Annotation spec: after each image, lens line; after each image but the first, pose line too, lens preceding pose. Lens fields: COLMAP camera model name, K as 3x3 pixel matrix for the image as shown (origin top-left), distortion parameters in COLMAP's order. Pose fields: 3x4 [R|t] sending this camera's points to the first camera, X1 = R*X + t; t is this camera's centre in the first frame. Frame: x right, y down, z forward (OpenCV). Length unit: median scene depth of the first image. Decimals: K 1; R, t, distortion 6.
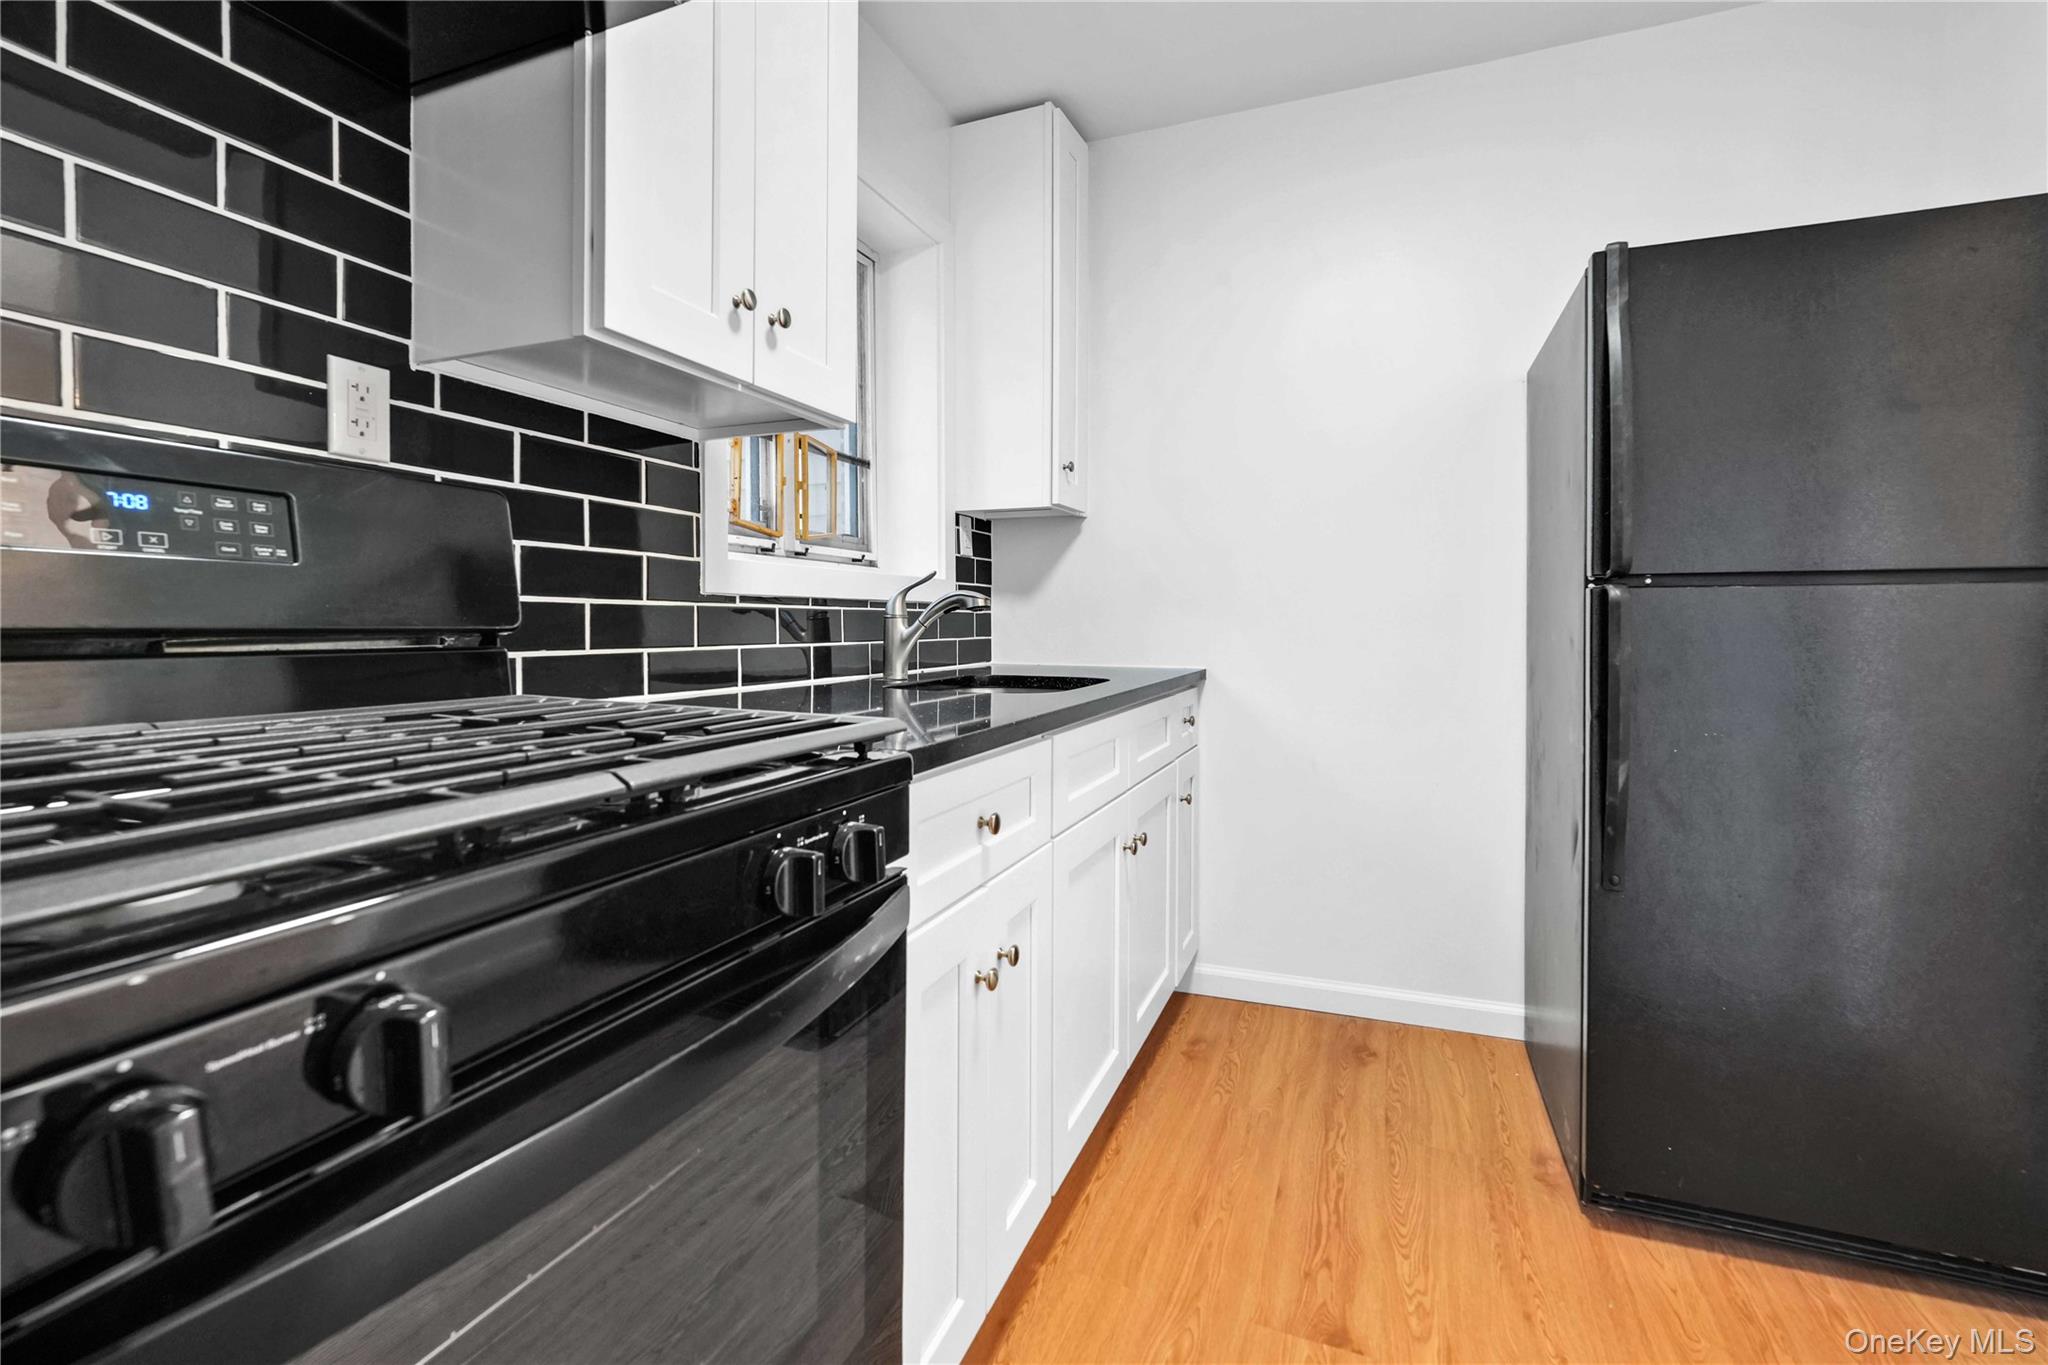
lens RADIAL K [[916.8, 0, 1038.7], [0, 916.8, 640.6], [0, 0, 1]] dist [-0.016076, 0.006867]
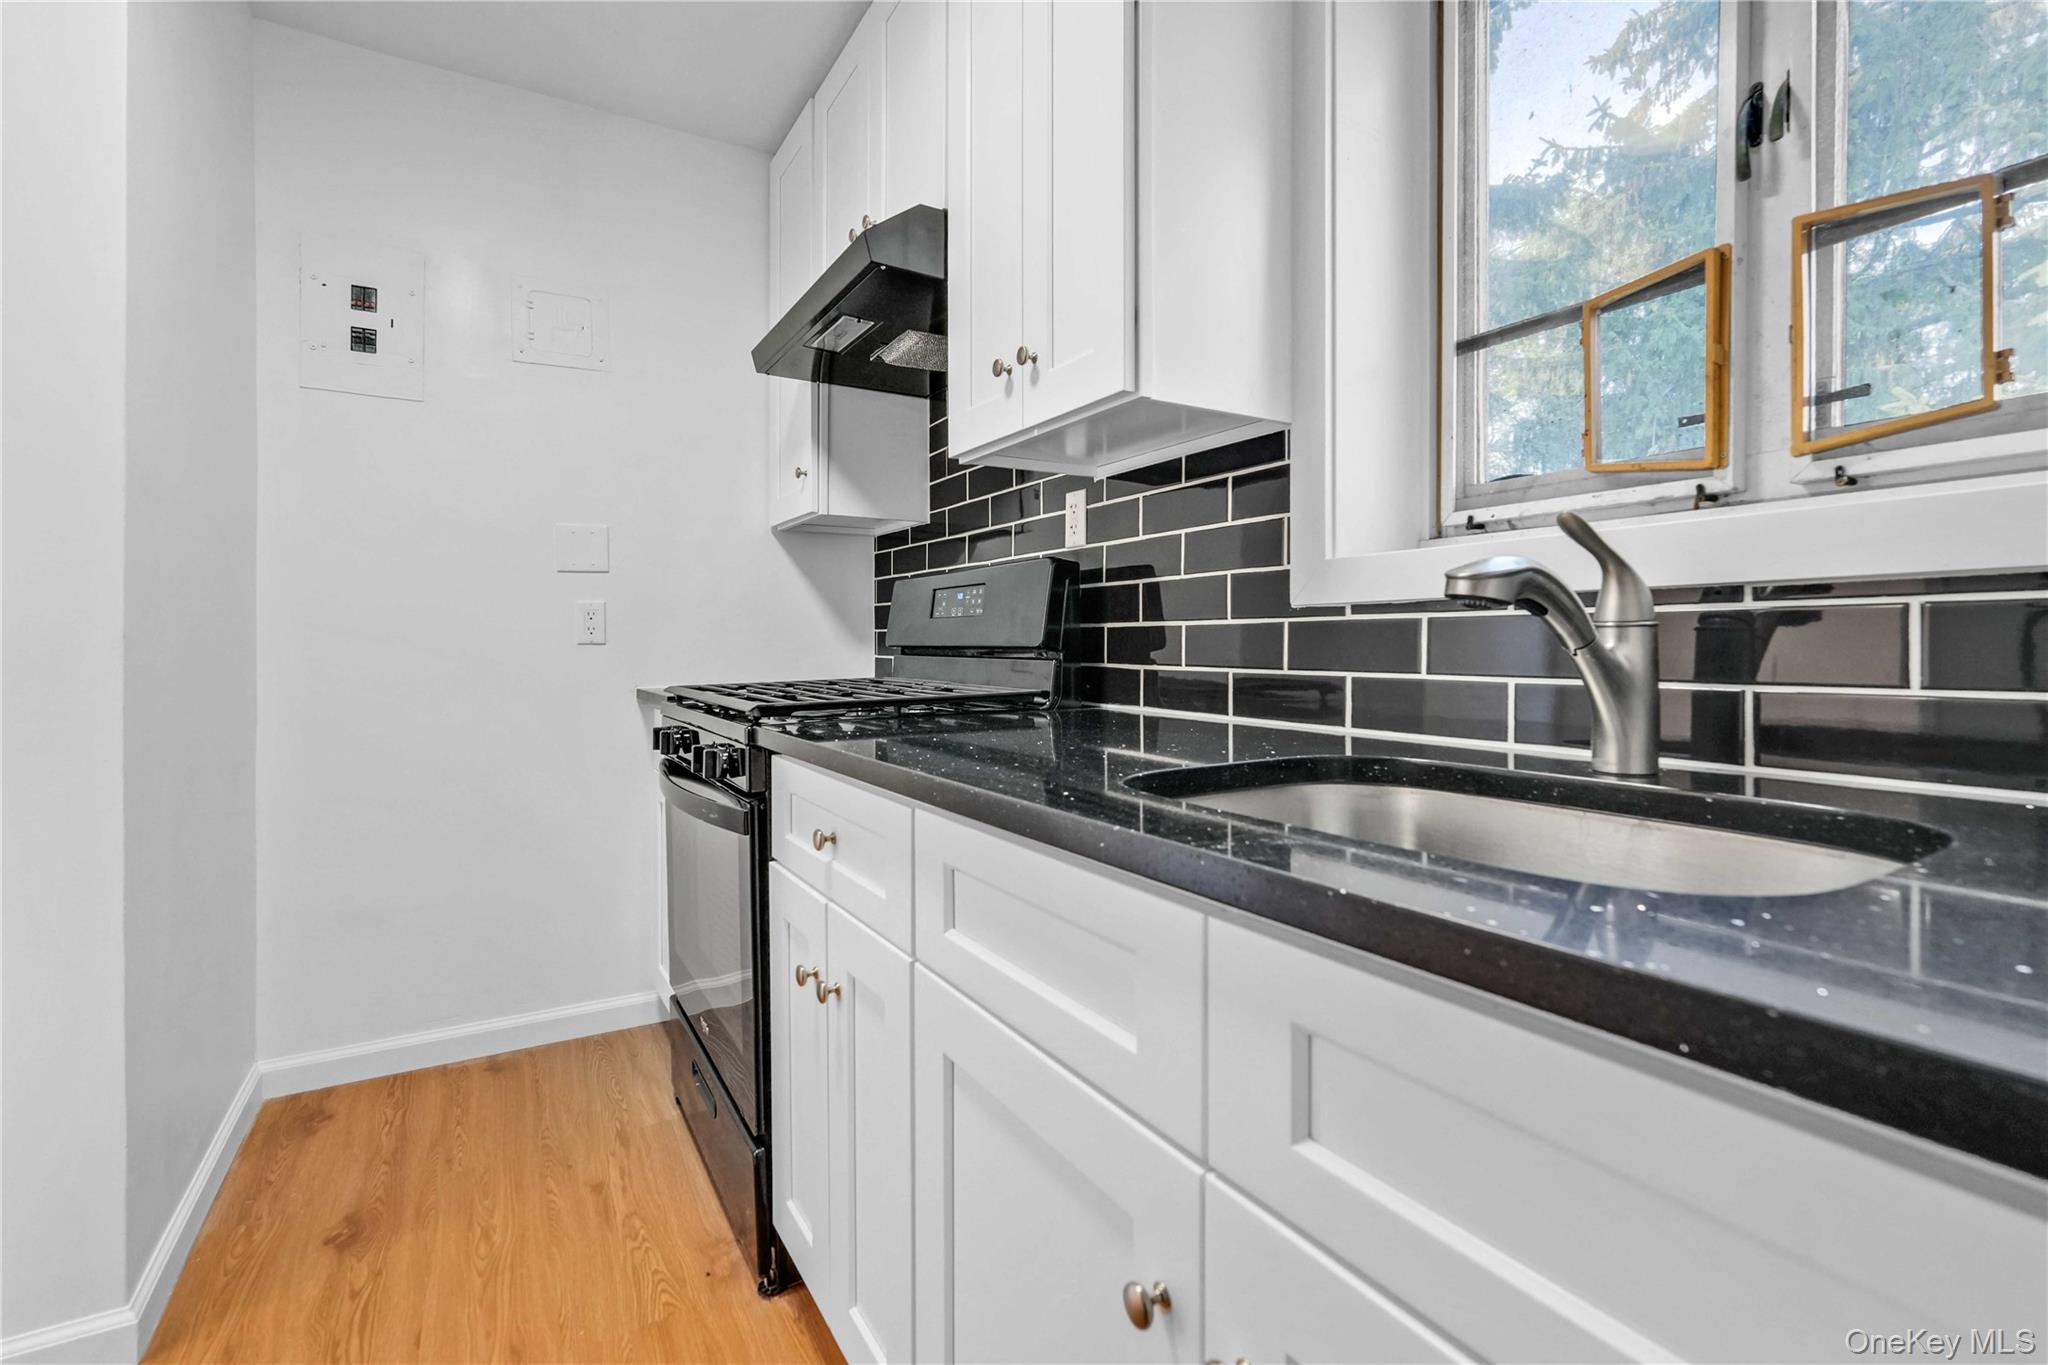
lens RADIAL K [[916.8, 0, 1041.0], [0, 916.8, 656.0], [0, 0, 1]] dist [-0.016076, 0.006867]
pose [[-0.607336, 0.004260, -0.794434, 0.416388], [-0.017316, 0.999677, 0.018598, -0.016589], [0.794256, 0.025052, -0.607066, 1.254459]]
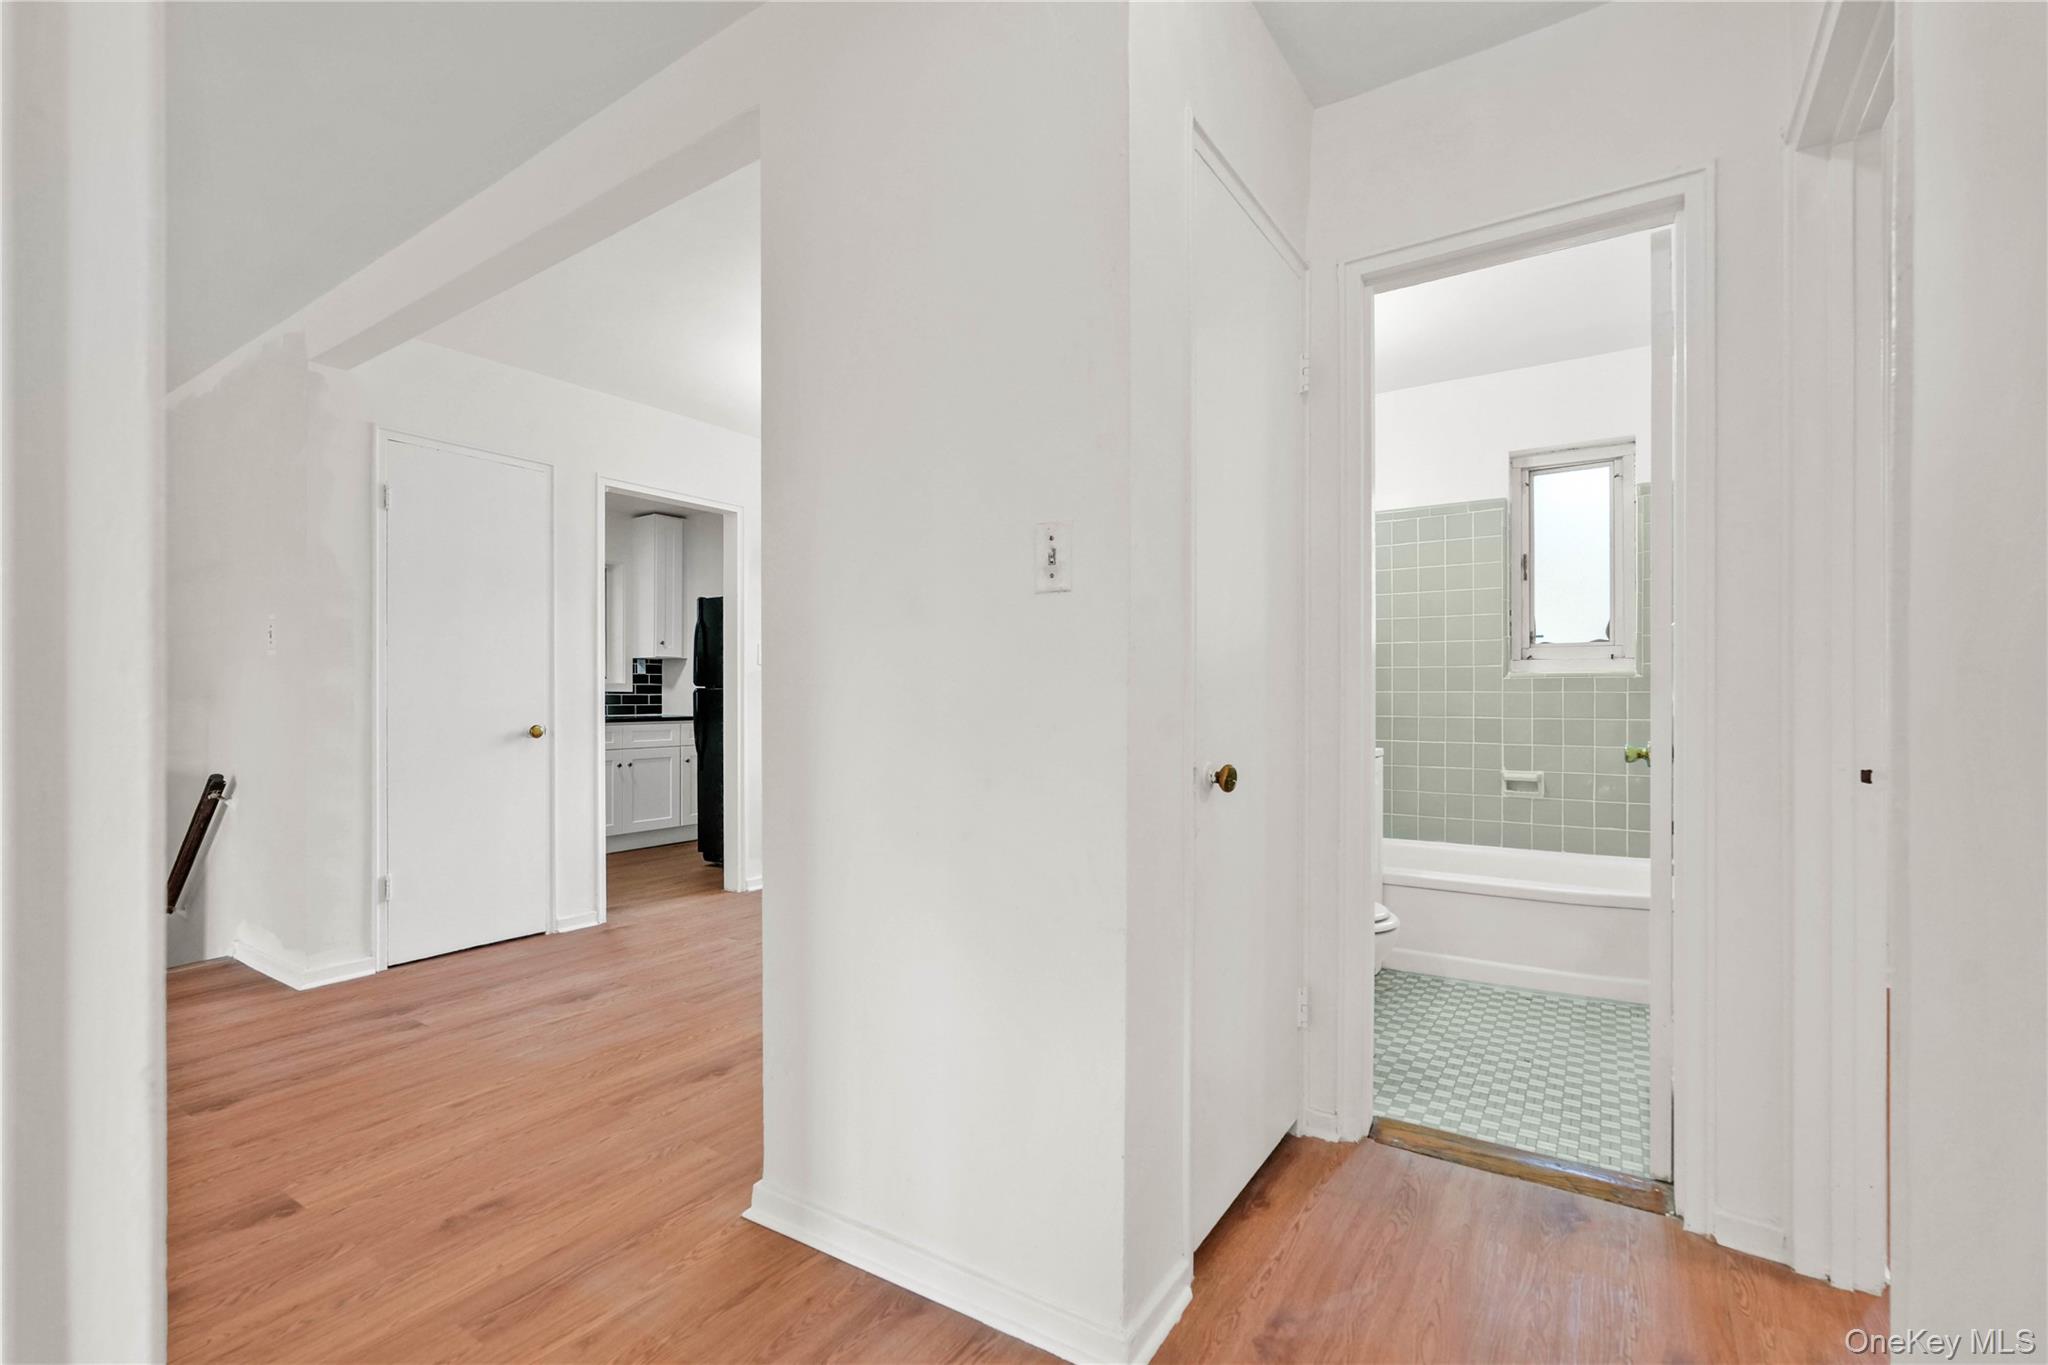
lens RADIAL K [[916.8, 0, 1007.2], [0, 916.8, 692.5], [0, 0, 1]] dist [-0.016076, 0.006867]
pose [[0.974720, -0.004961, -0.223373, 2.411845], [-0.000627, 0.999689, -0.024941, 0.042968], [0.223427, 0.024451, 0.974414, -2.115422]]
